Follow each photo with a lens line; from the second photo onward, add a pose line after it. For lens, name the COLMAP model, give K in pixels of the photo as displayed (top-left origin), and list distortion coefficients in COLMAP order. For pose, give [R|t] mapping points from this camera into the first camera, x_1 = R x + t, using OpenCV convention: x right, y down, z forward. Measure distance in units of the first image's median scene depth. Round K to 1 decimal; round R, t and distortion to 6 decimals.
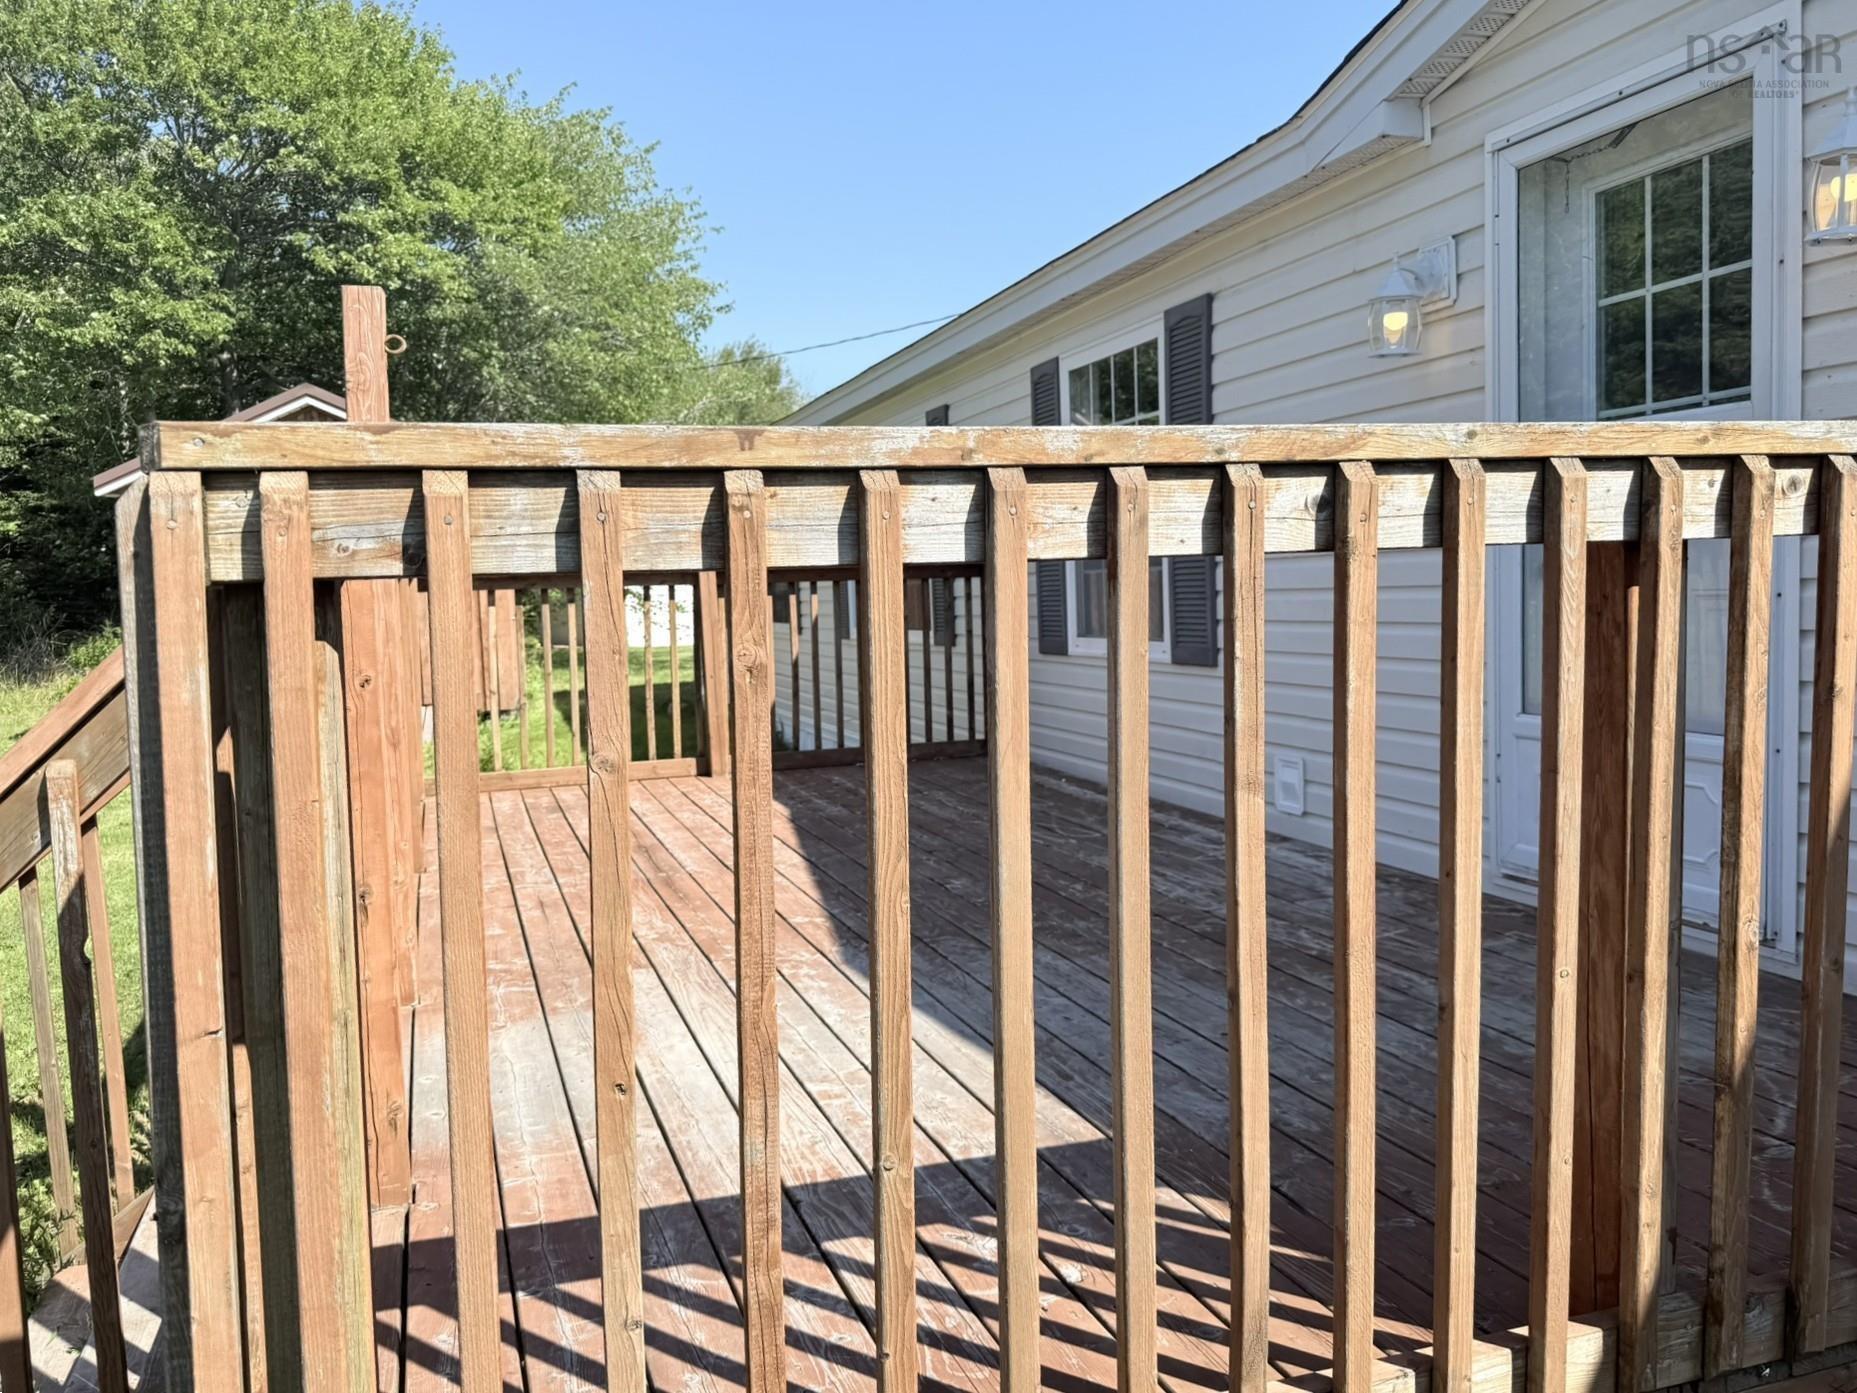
lens RADIAL K [[1486.1, 0, 885.9], [0, 1486.1, 672.9], [0, 0, 1]] dist [0.011792, 0.000850]
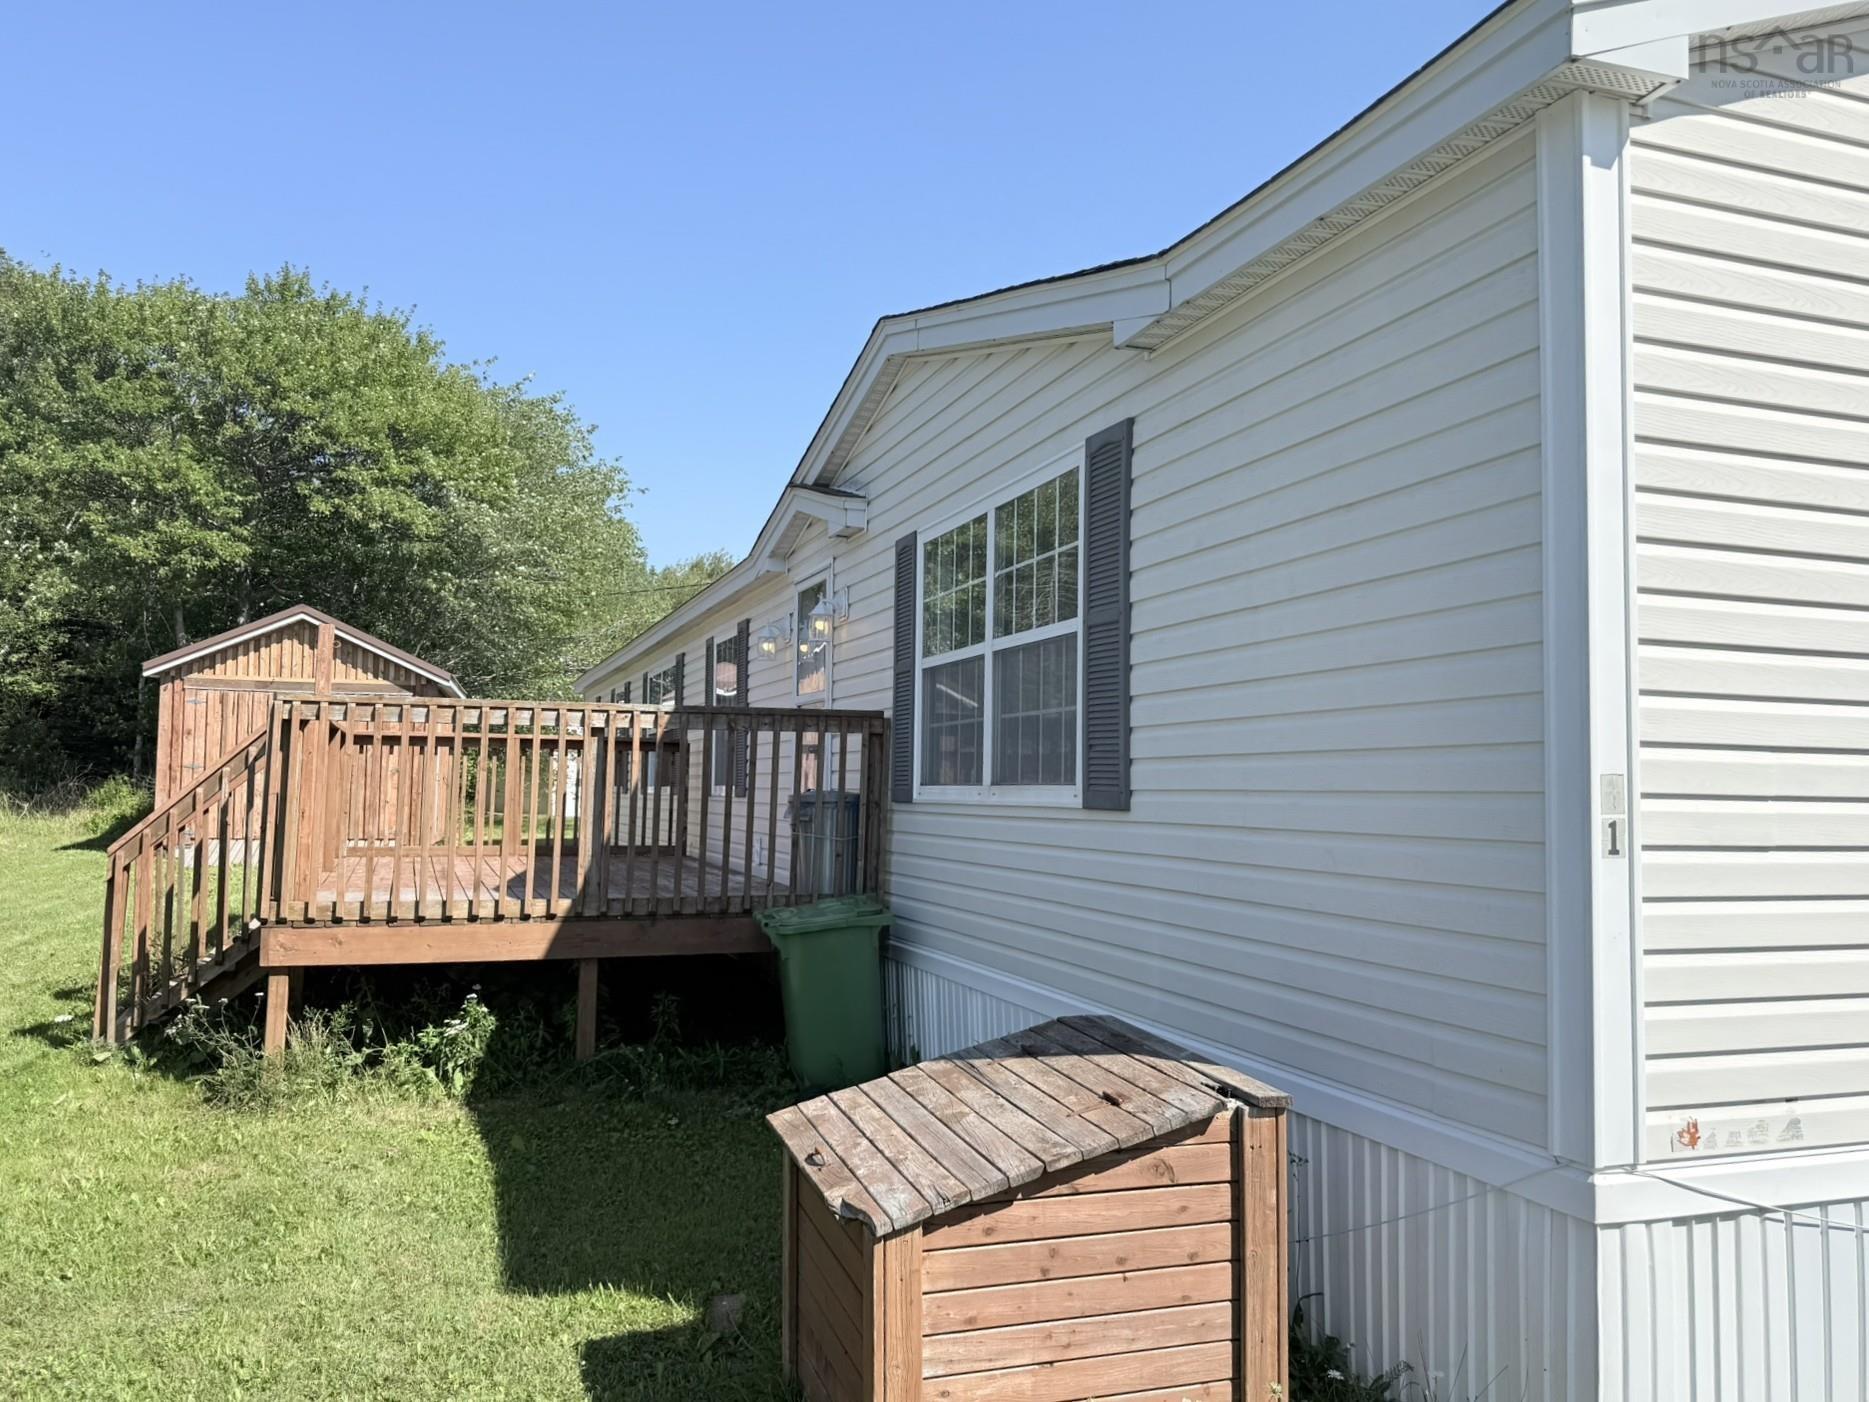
lens RADIAL K [[1460.8, 0, 934.5], [0, 1460.8, 701.0], [0, 0, 1]] dist [0.047320, -0.002412]
pose [[0.997721, 0.050630, 0.044594, 0.150893], [-0.044891, 0.991585, -0.121421, 0.037467], [-0.050367, 0.119143, 0.991599, -0.399867]]
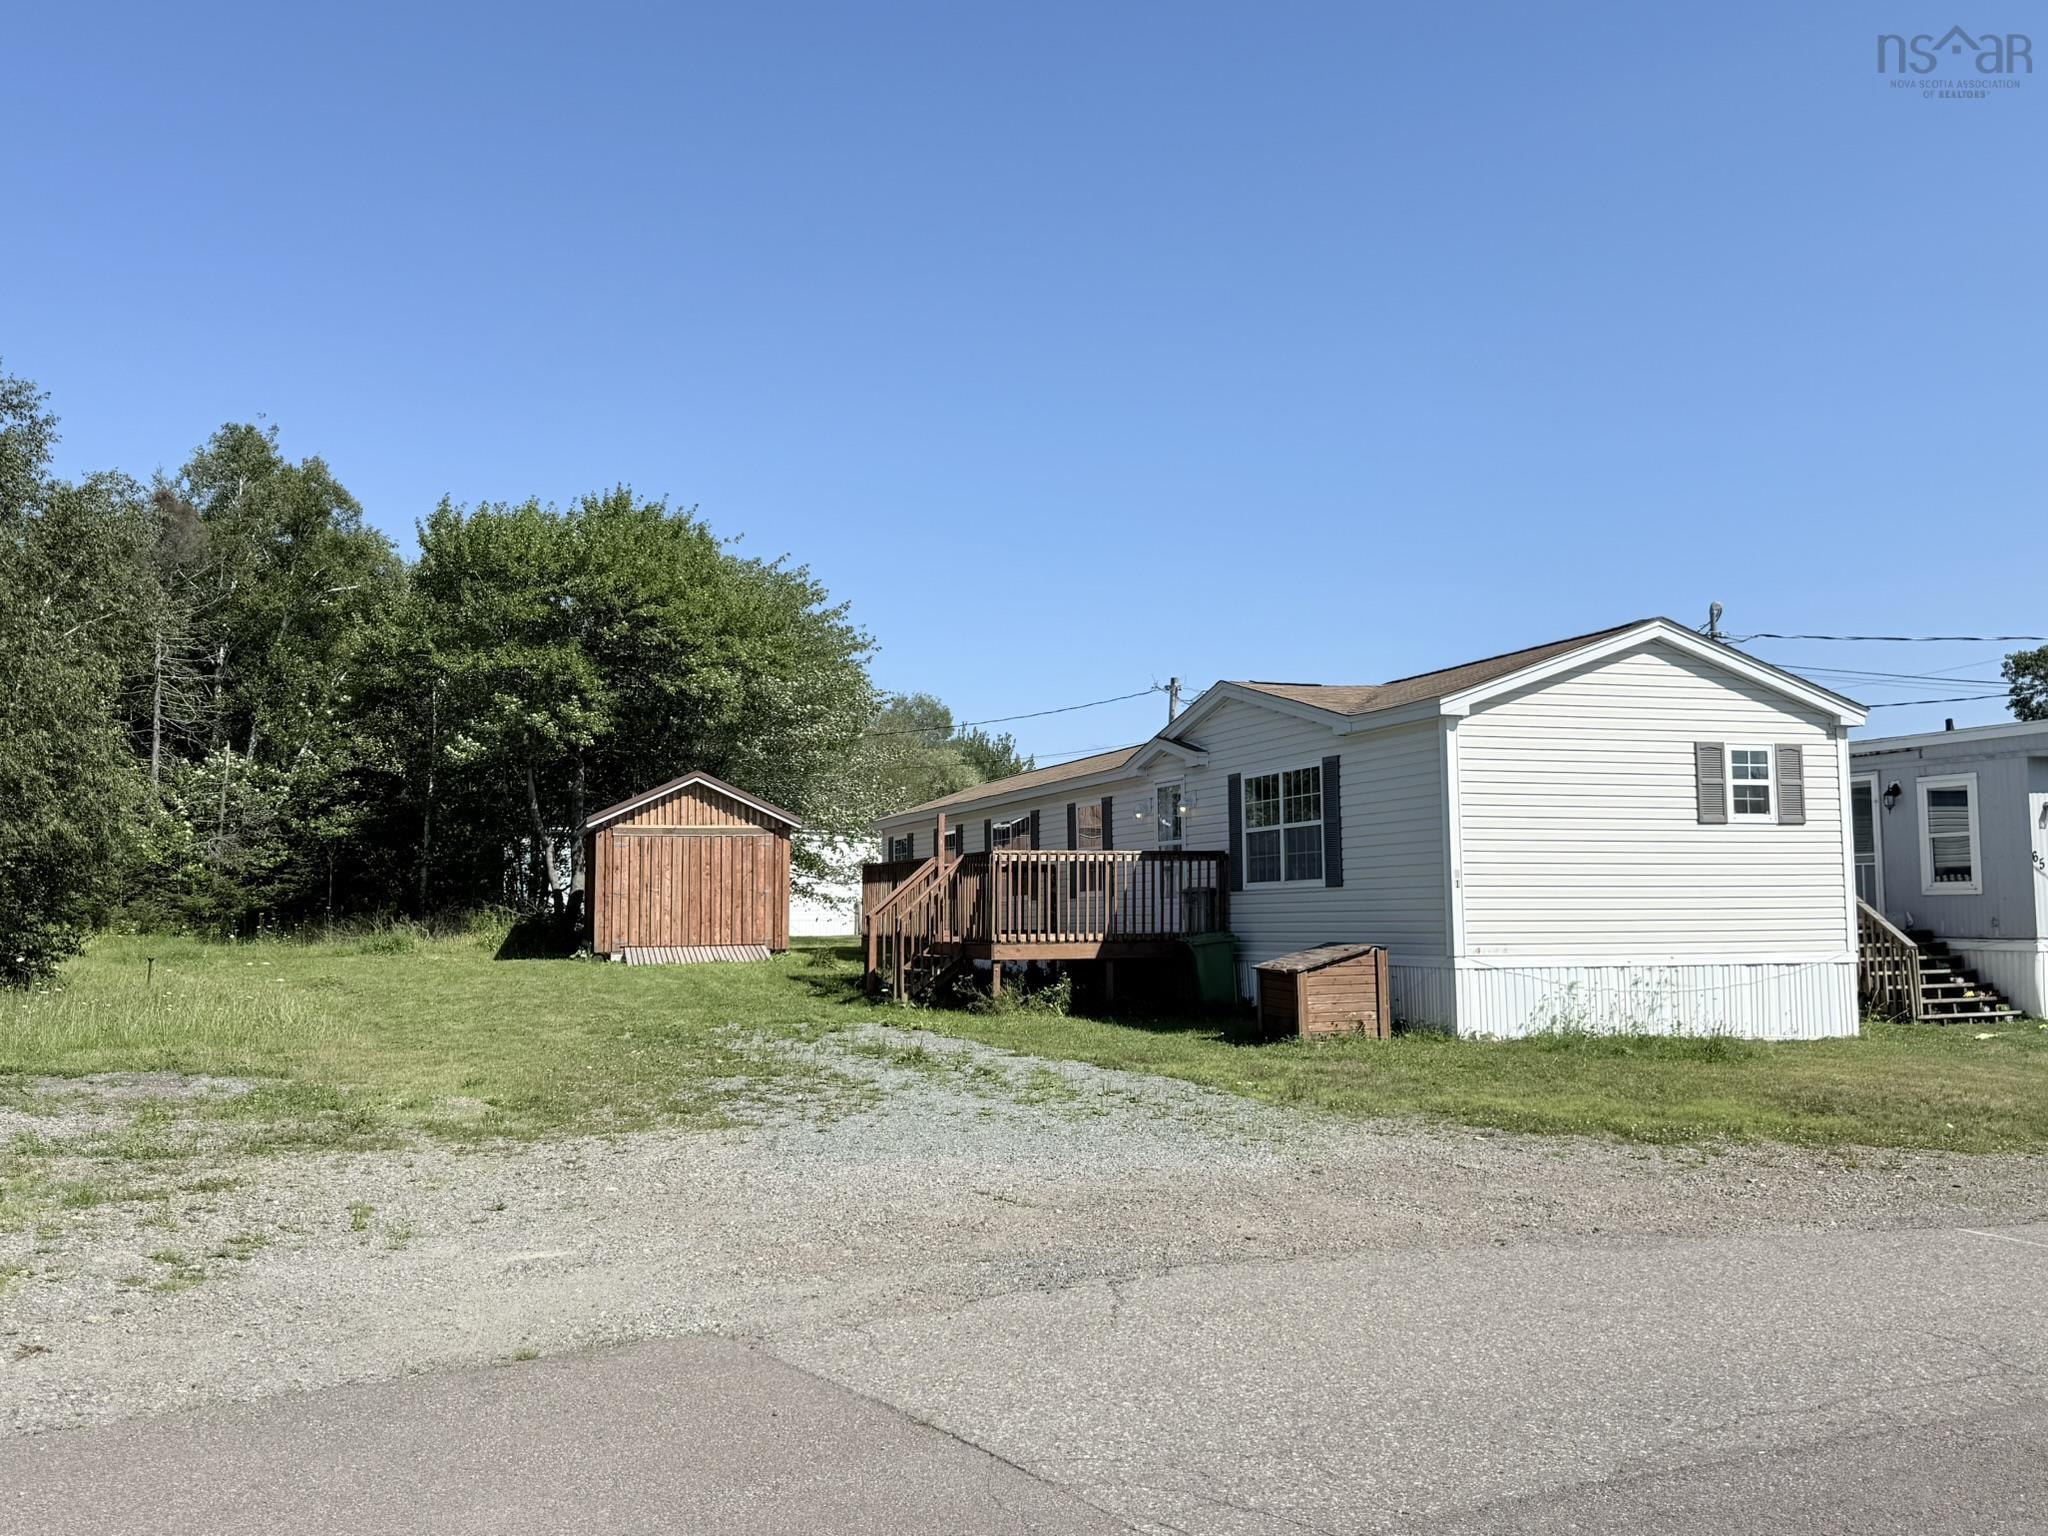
lens RADIAL K [[1883.2, 0, 1024.0], [0, 1883.2, 768.0], [0, 0, 1]] dist [0.193700, -0.433141]
pose [[0.998760, 0.026917, 0.041891, -0.078683], [-0.020777, 0.989840, -0.140661, 0.133099], [-0.045252, 0.139616, 0.989171, -1.423051]]
